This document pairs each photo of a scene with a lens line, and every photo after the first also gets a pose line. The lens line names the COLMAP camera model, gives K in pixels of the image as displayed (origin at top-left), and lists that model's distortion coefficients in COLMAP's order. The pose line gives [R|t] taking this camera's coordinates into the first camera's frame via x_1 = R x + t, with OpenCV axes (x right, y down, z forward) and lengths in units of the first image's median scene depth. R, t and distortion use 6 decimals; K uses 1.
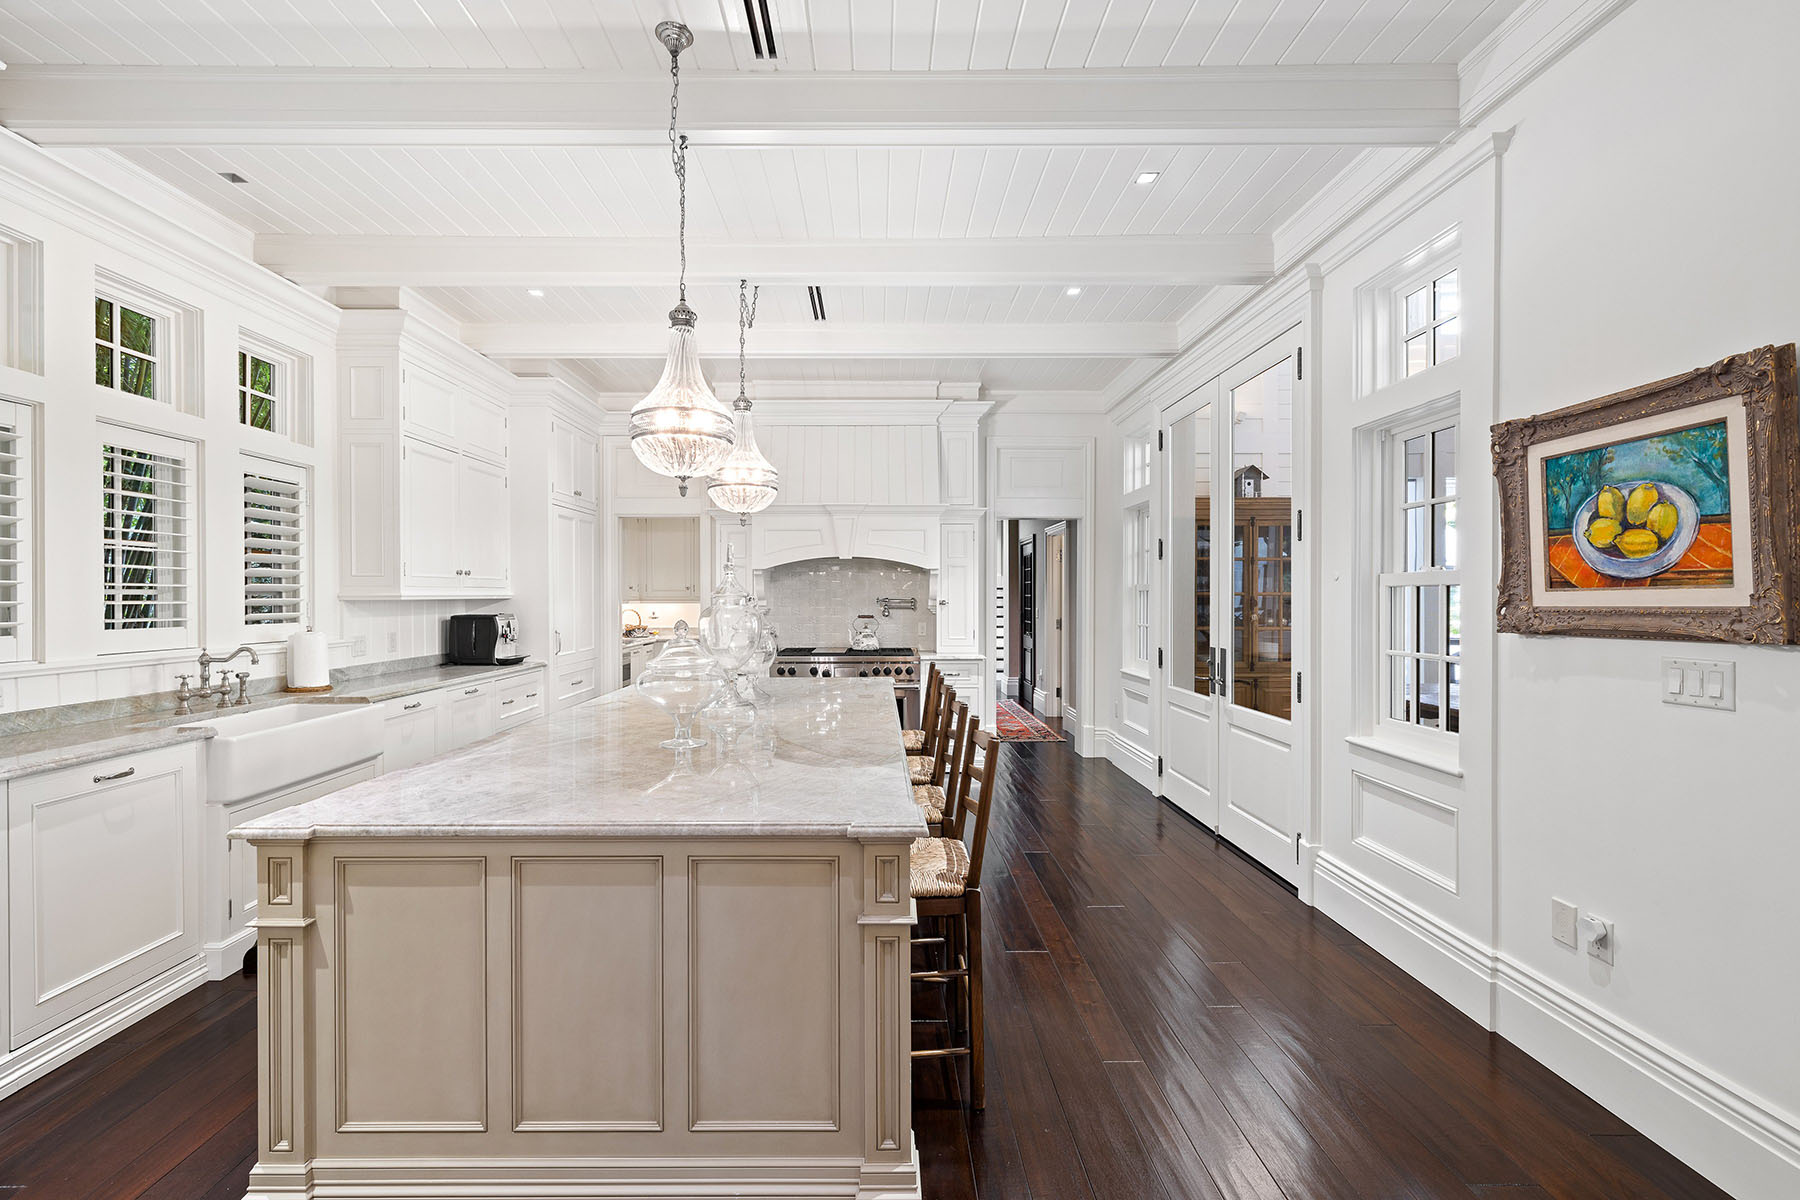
lens RADIAL K [[755.3, 0, 884.2], [0, 755.3, 598.8], [0, 0, 1]] dist [0.000300, 0.000451]
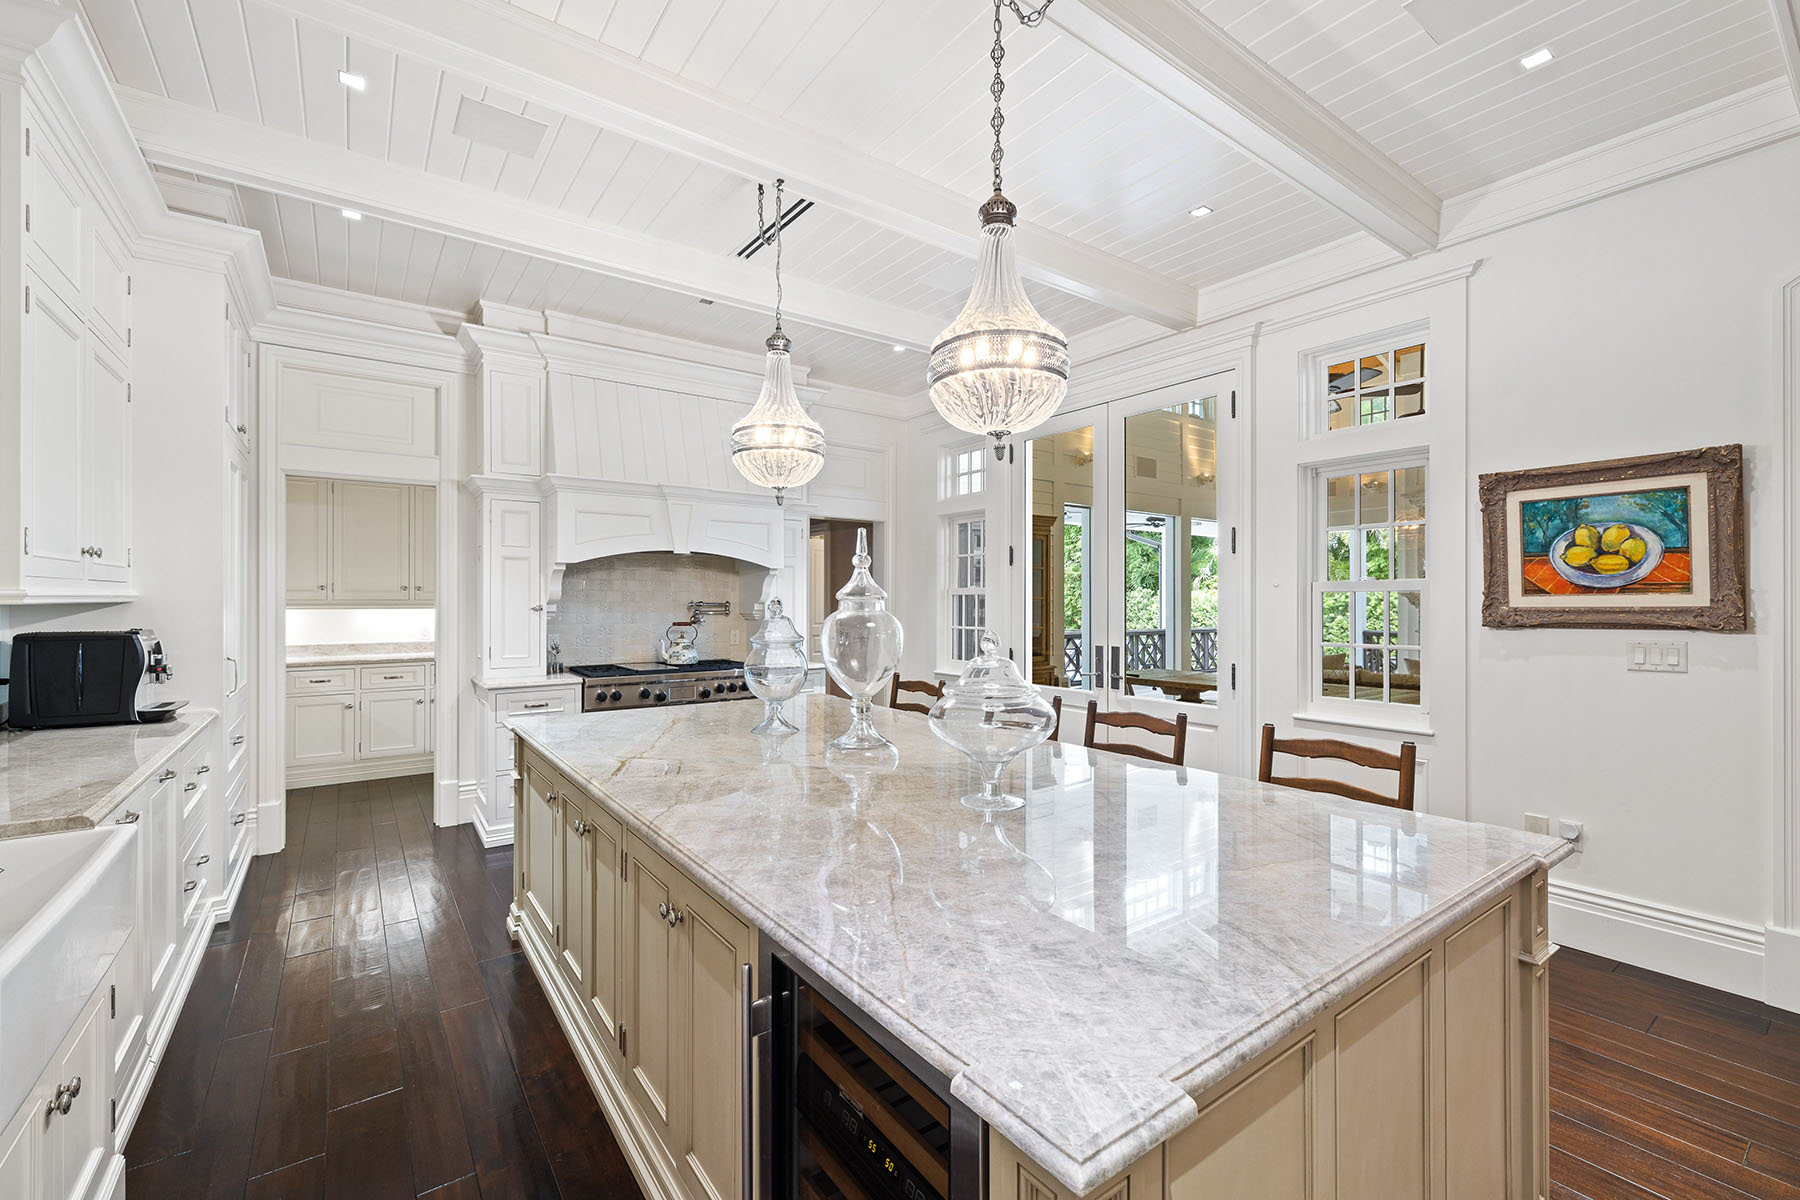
lens RADIAL K [[755.3, 0, 900.3], [0, 755.3, 597.3], [0, 0, 1]] dist [0.000300, 0.000451]
pose [[0.813582, 0.003909, 0.581437, -0.681766], [0.000525, 0.999972, -0.007459, 0.001240], [-0.581450, 0.006374, 0.813557, 0.409653]]
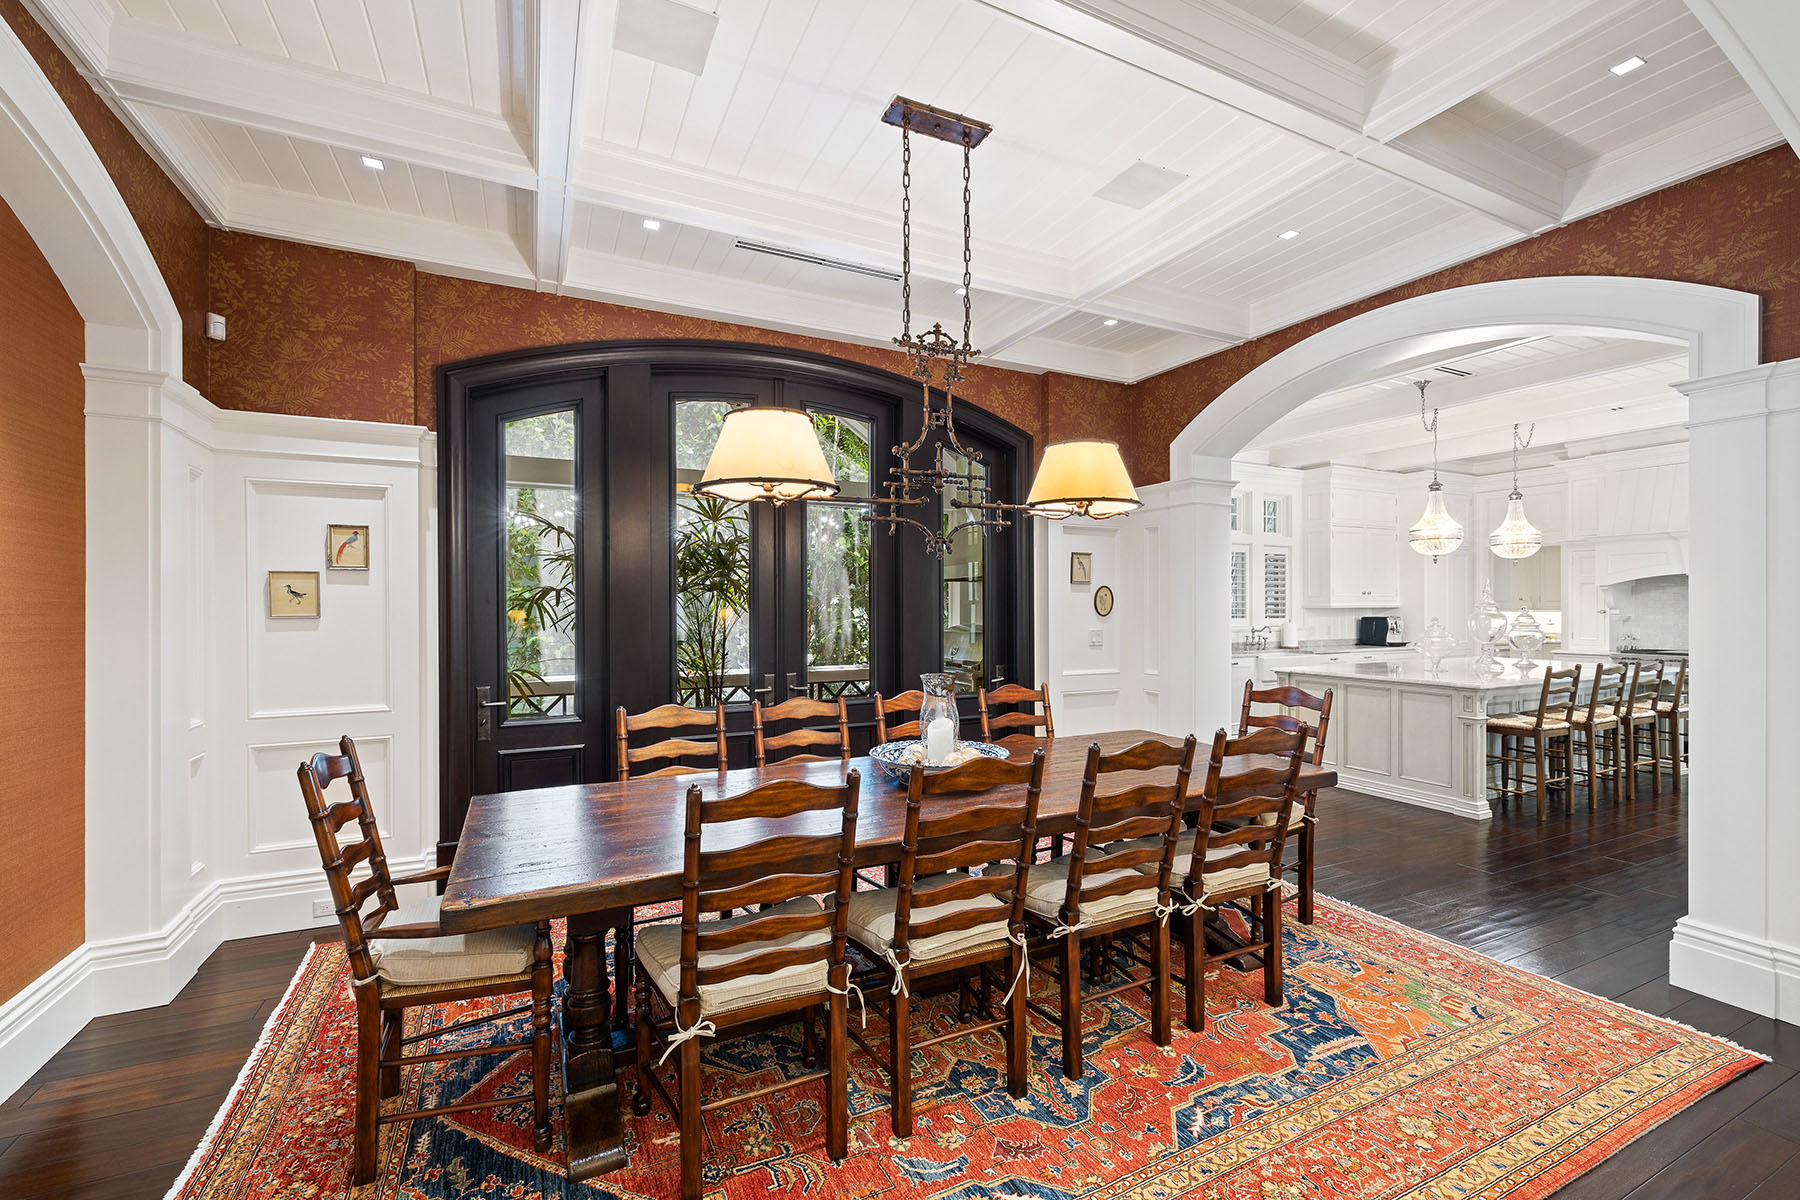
lens RADIAL K [[755.3, 0, 895.0], [0, 755.3, 607.4], [0, 0, 1]] dist [0.000300, 0.000451]
pose [[0.425394, 0.002343, -0.905005, 1.009452], [-0.003972, 0.999992, 0.000722, 0.004712], [0.905000, 0.003288, 0.425400, -1.330969]]
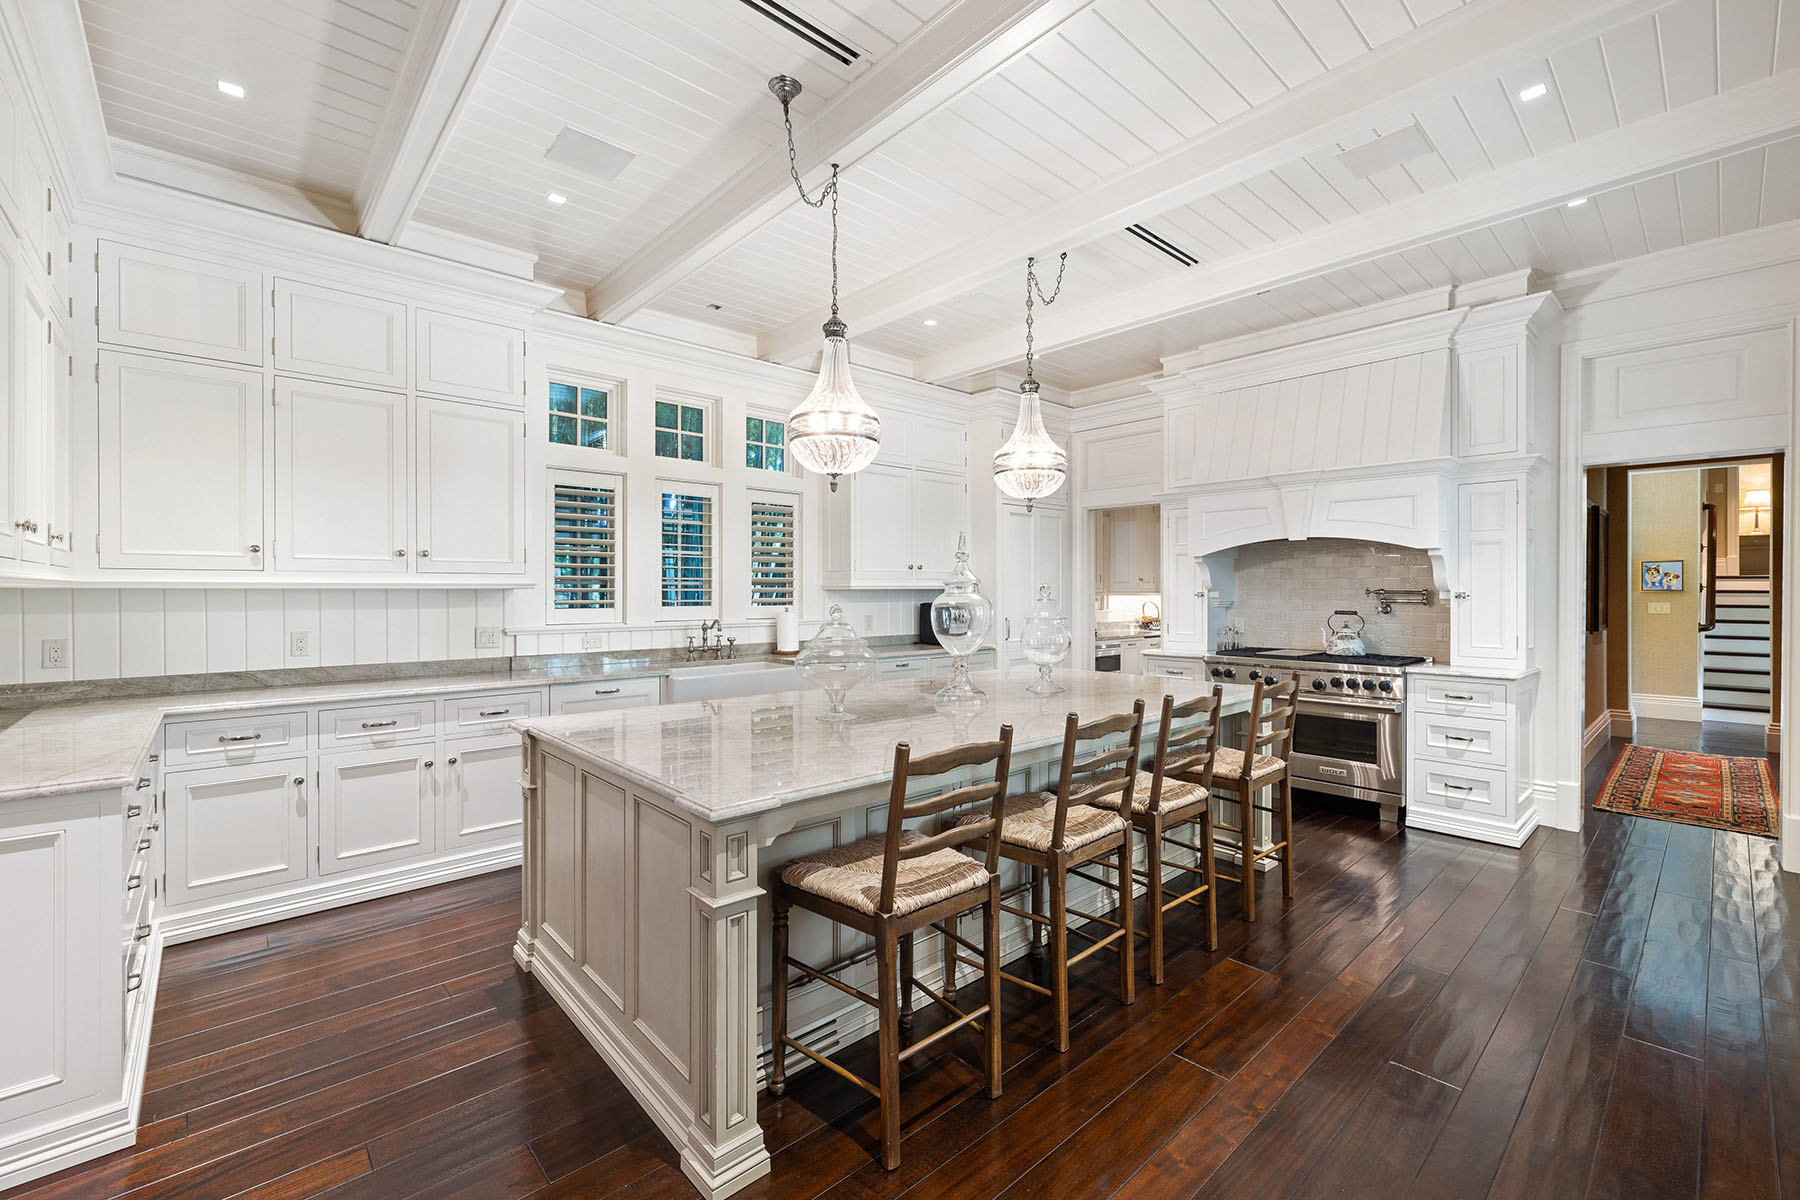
lens RADIAL K [[755.3, 0, 908.9], [0, 755.3, 589.8], [0, 0, 1]] dist [0.000300, 0.000451]
pose [[0.669167, 0.000275, -0.743112, 0.556311], [-0.004191, 0.999985, -0.003403, 0.009404], [0.743100, 0.005391, 0.669158, 0.309261]]
